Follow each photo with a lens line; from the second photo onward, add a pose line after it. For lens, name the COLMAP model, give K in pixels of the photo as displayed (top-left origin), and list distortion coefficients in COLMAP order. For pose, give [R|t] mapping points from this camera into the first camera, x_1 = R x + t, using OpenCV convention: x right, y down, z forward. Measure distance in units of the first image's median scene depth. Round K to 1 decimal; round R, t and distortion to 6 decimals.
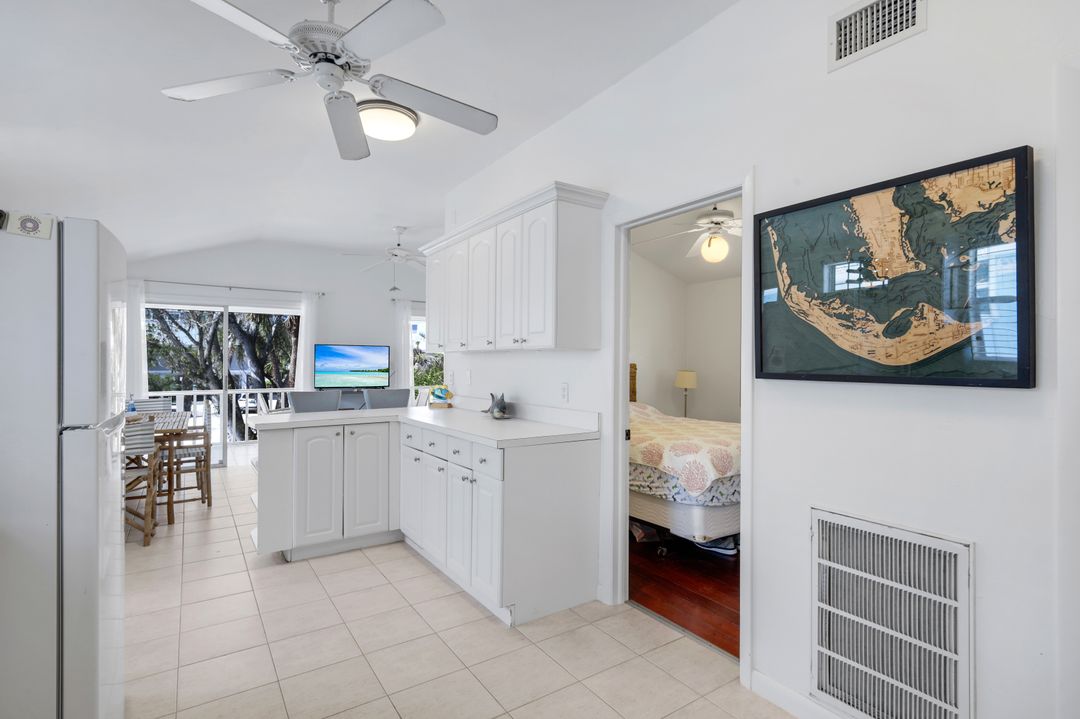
lens RADIAL K [[518.9, 0, 536.9], [0, 518.9, 358.2], [0, 0, 1]] dist [-0.001818, -0.000095]
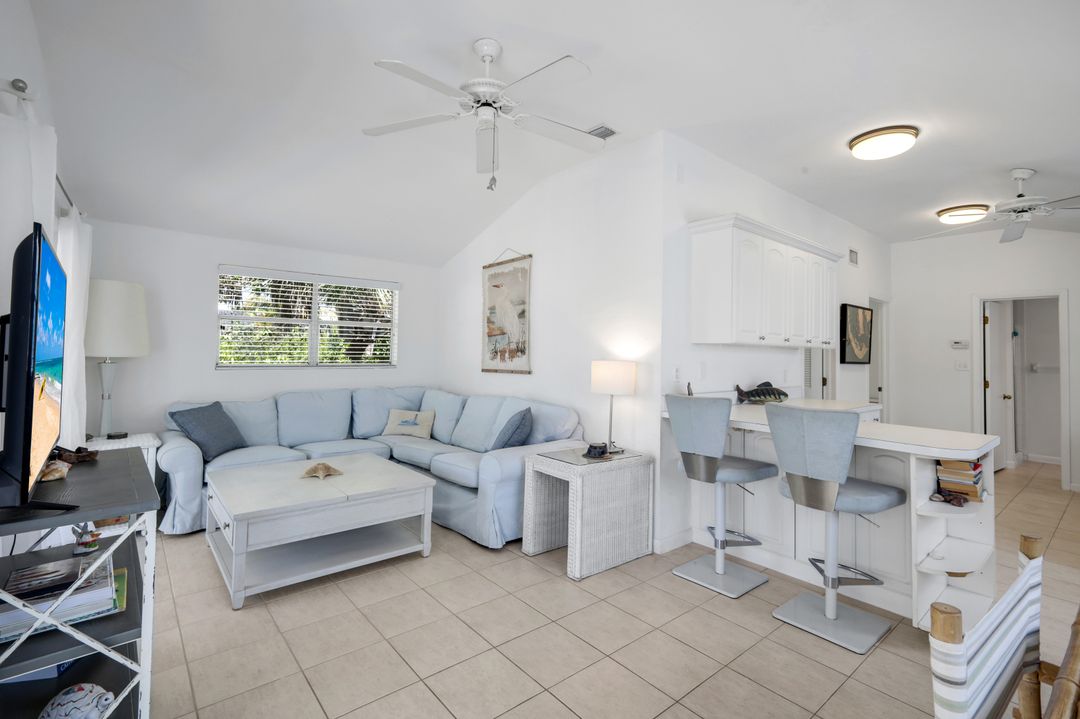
lens RADIAL K [[491.6, 0, 538.1], [0, 491.6, 340.1], [0, 0, 1]] dist [0.002389, 0.000379]
pose [[-0.100399, 0.022057, 0.994703, -1.207130], [-0.026153, 0.999350, -0.024799, 0.013588], [-0.994603, -0.028504, -0.099757, 1.745059]]
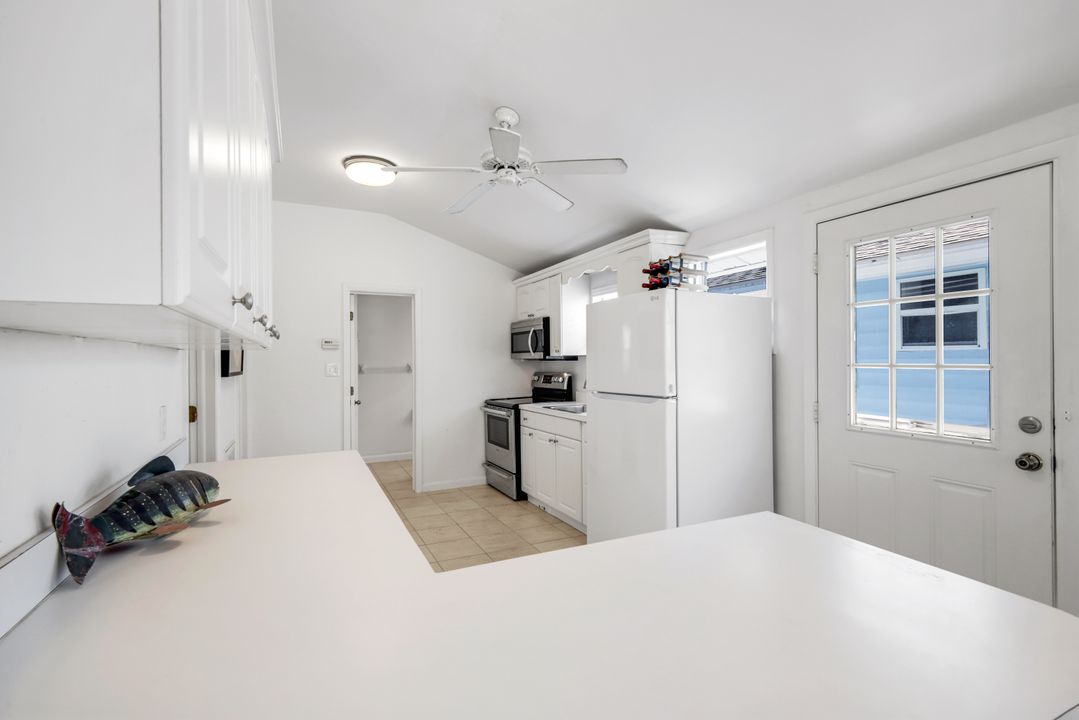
lens RADIAL K [[487.2, 0, 537.4], [0, 487.2, 342.4], [0, 0, 1]] dist [0.001264, 0.000369]
pose [[-0.990244, 0.009365, 0.139027, -0.406043], [0.003685, 0.999150, -0.041057, 0.000080], [-0.139293, -0.040144, -0.989437, 1.396564]]
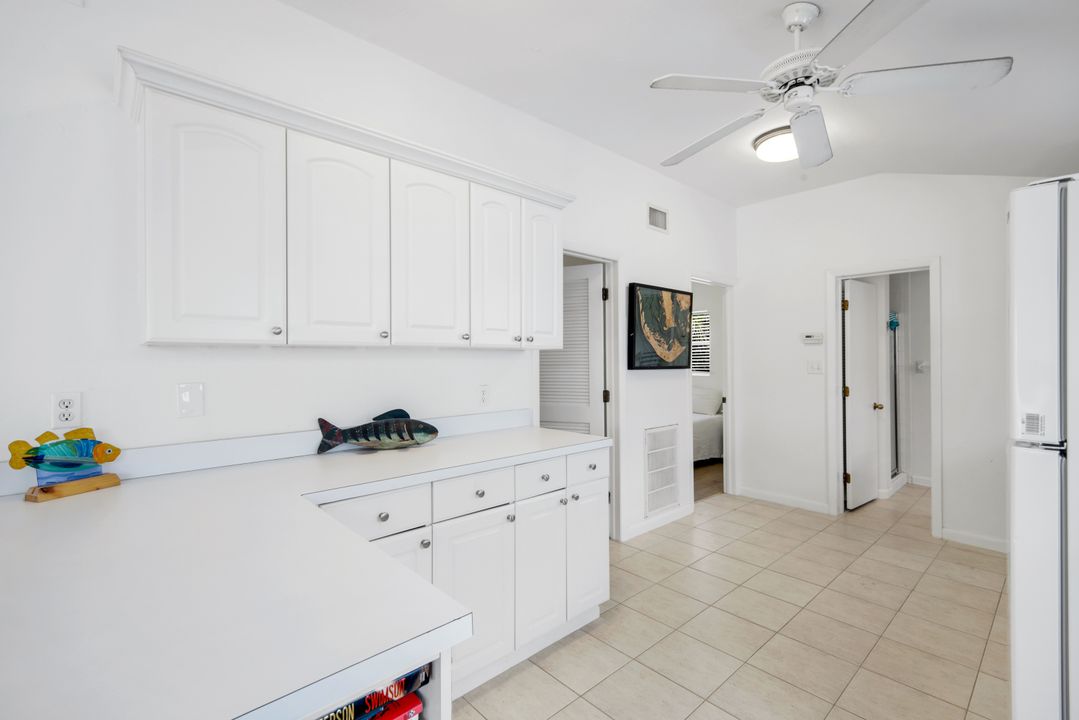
lens RADIAL K [[477.8, 0, 539.5], [0, 477.8, 360.0], [0, 0, 1]] dist [-0.001409, -0.000222]
pose [[-0.143758, -0.001733, 0.989611, -0.758207], [-0.000412, 0.999998, 0.001692, 0.000550], [-0.989613, -0.000165, -0.143758, 0.971012]]
